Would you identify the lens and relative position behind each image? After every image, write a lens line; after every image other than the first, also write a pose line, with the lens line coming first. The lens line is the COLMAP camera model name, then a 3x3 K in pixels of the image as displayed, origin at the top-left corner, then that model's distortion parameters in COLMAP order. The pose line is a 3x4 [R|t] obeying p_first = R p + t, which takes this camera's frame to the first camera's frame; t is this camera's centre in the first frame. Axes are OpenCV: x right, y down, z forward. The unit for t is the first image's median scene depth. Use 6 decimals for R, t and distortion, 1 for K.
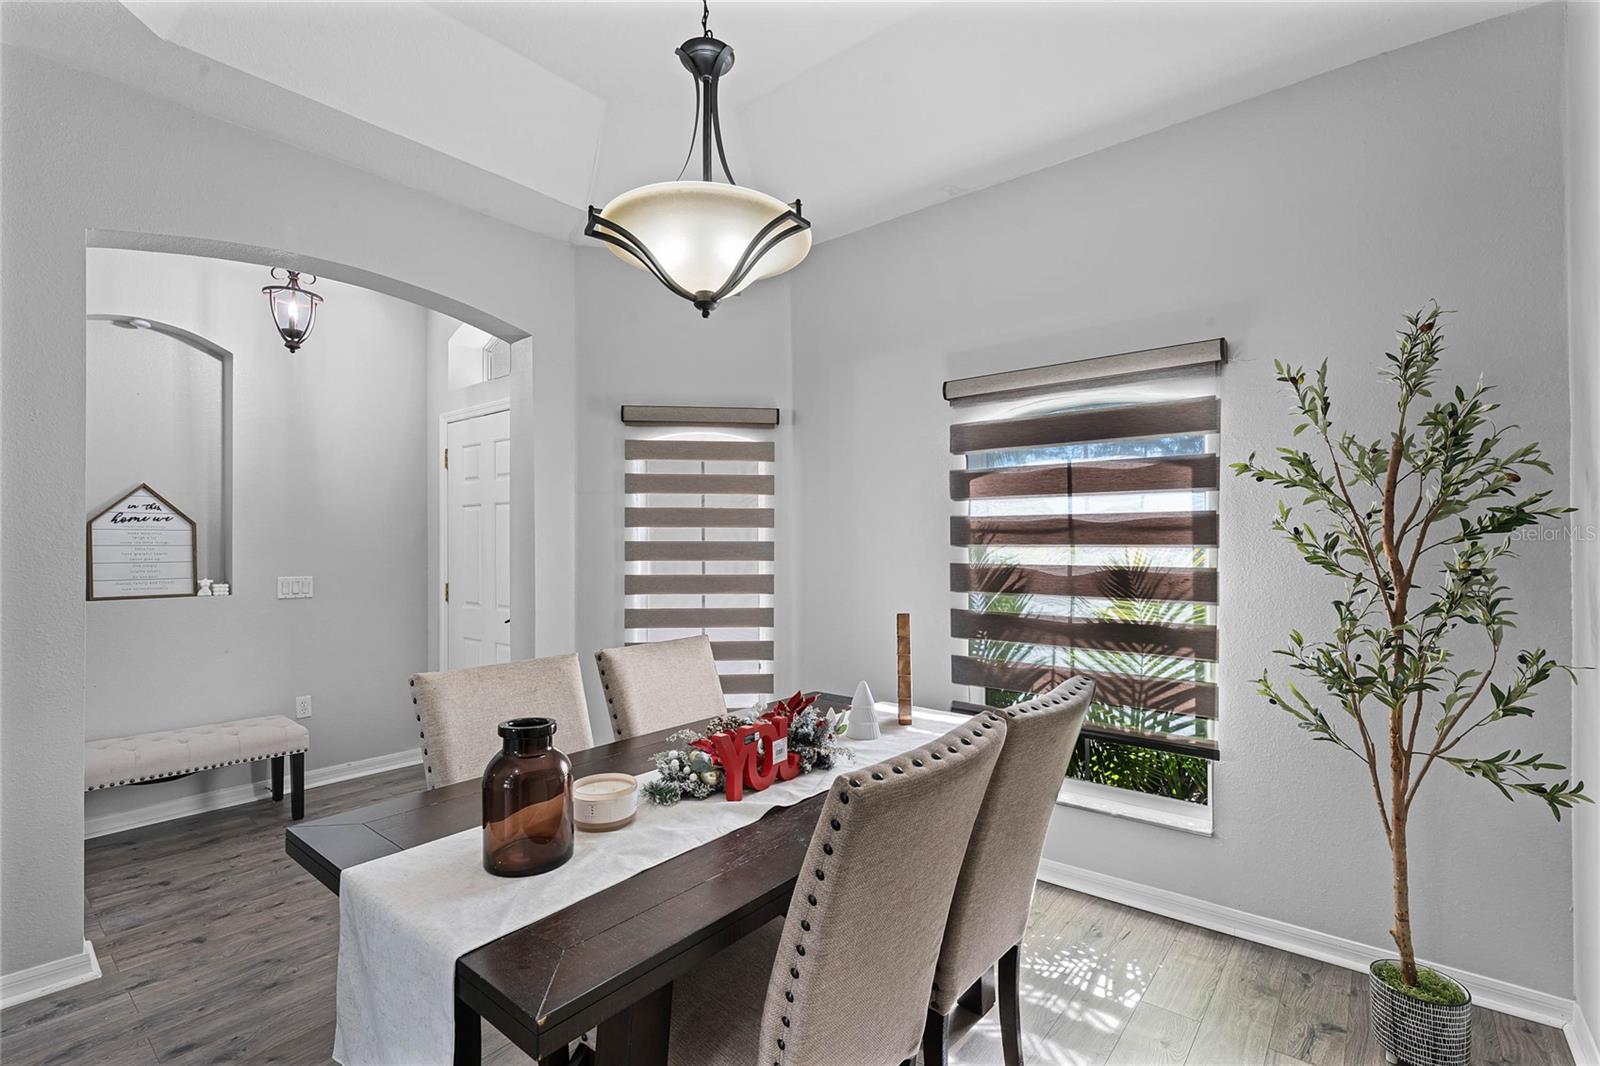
lens RADIAL K [[719.5, 0, 803.5], [0, 719.5, 534.4], [0, 0, 1]] dist [-0.000288, -0.000332]
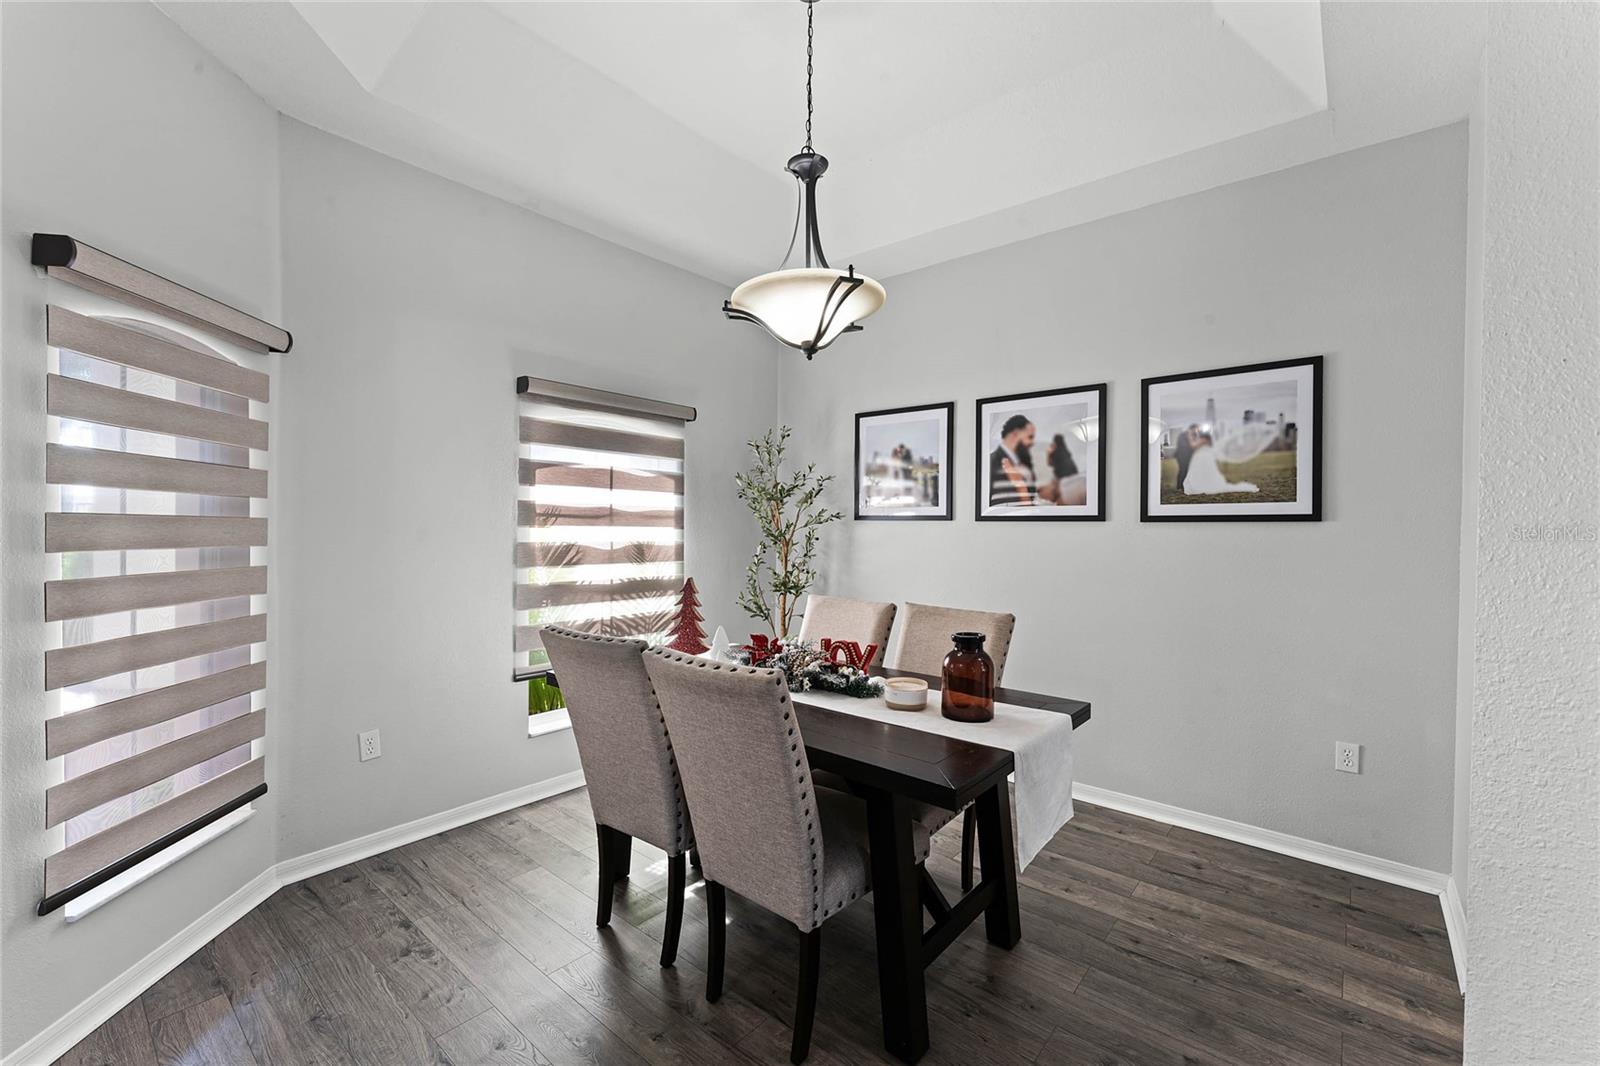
lens RADIAL K [[669.0, 0, 802.2], [0, 669.0, 538.2], [0, 0, 1]] dist [0.000404, 0.000030]
pose [[0.014686, -0.006930, 0.999868, -0.883406], [-0.016516, 0.999838, 0.007173, 0.020592], [-0.999756, -0.016619, 0.014569, 0.611907]]
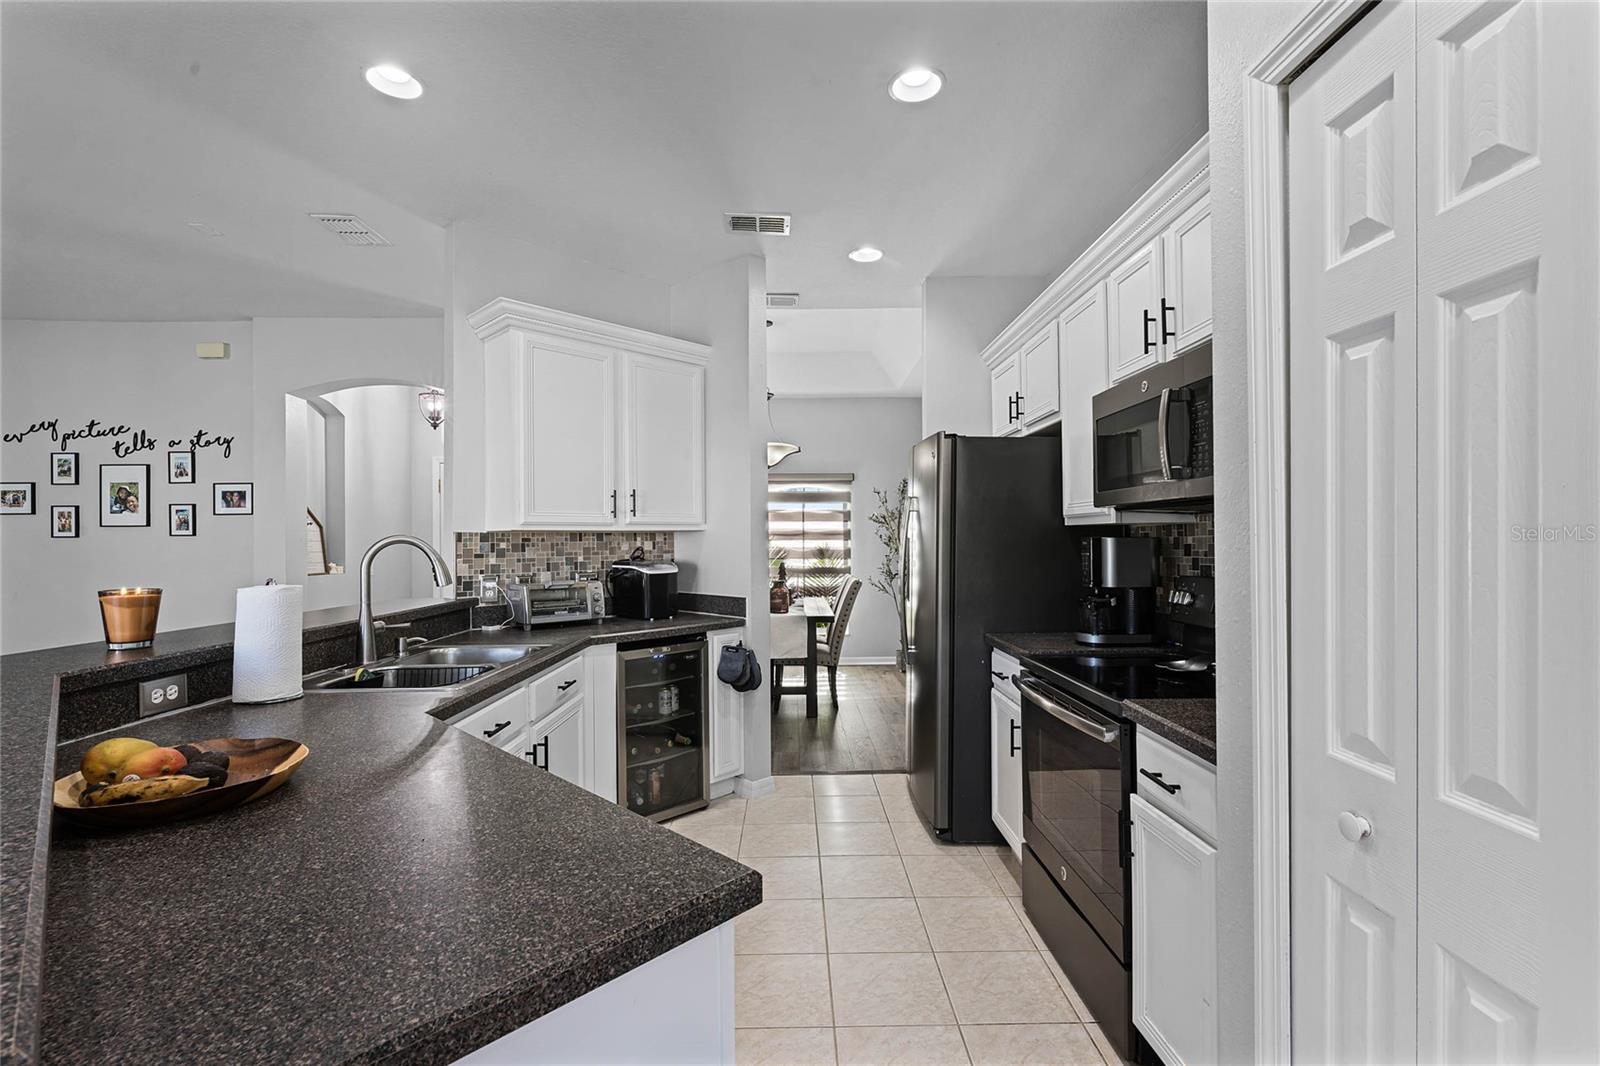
lens RADIAL K [[693.1, 0, 796.1], [0, 693.1, 534.8], [0, 0, 1]] dist [0.001307, 0.000019]
pose [[0.767652, 0.005712, 0.640842, -1.325138], [-0.004183, 0.999984, -0.003902, 0.004237], [-0.640854, 0.000315, 0.767663, -0.995459]]
